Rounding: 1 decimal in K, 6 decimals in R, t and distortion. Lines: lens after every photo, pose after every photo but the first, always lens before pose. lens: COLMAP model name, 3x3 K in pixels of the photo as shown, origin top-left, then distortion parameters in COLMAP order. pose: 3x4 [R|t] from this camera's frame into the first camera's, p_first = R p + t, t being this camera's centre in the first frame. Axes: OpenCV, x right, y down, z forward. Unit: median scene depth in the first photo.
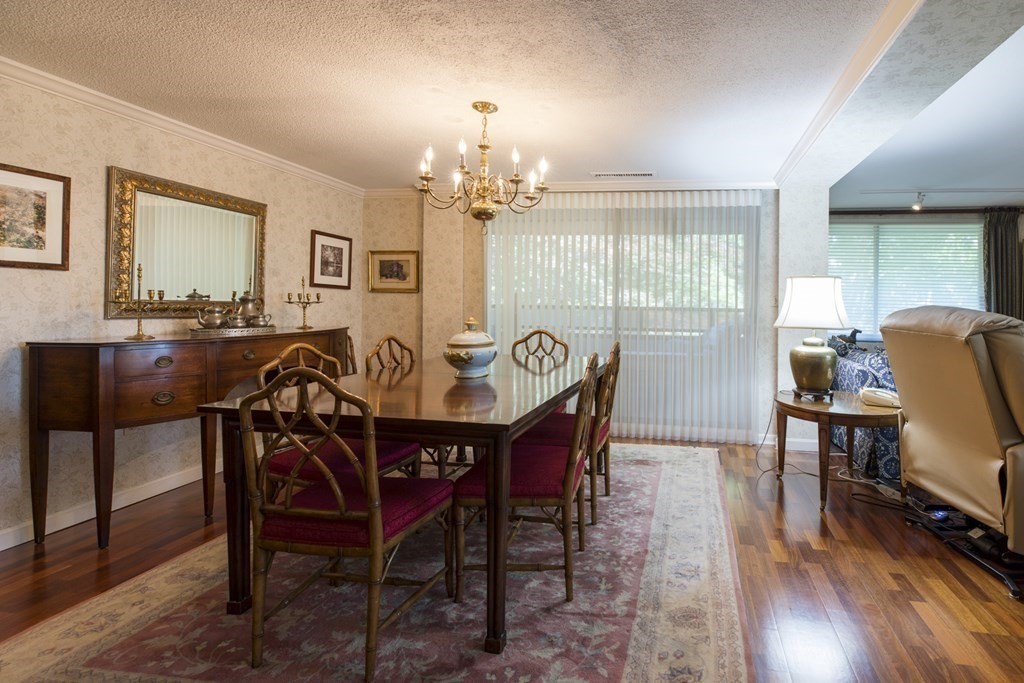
lens RADIAL K [[508.7, 0, 535.0], [0, 508.7, 321.9], [0, 0, 1]] dist [0.003186, -0.001481]
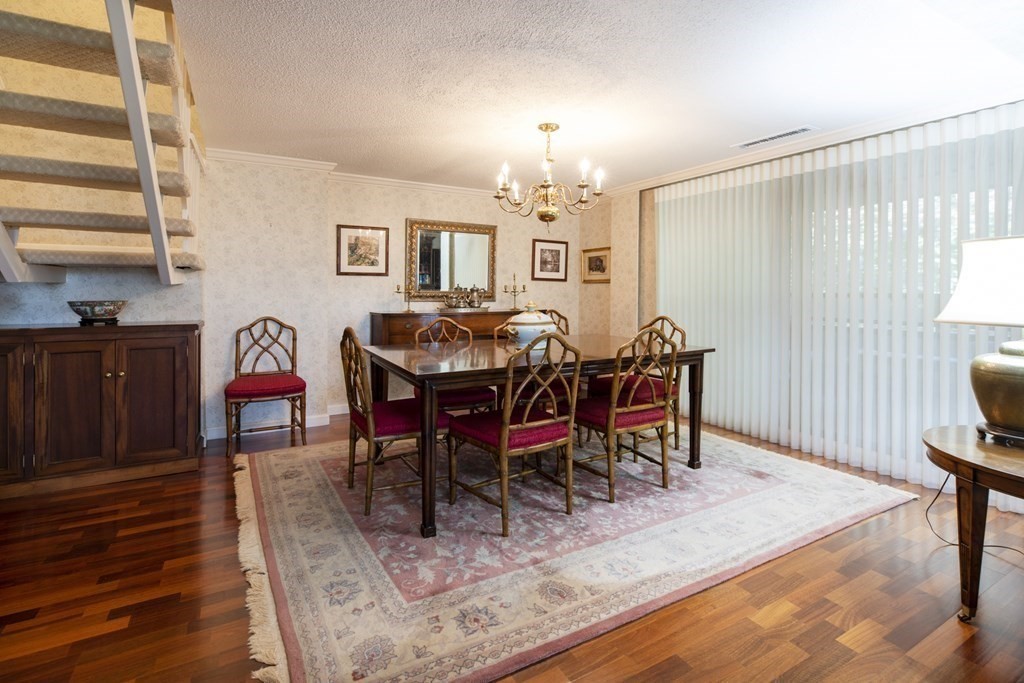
lens RADIAL K [[470.0, 0, 536.3], [0, 470.0, 312.5], [0, 0, 1]] dist [0.007310, -0.001153]
pose [[0.638015, 0.022034, -0.769709, 0.638162], [-0.021573, 0.999710, 0.010735, 0.004879], [0.769722, 0.009756, 0.638305, 0.230161]]
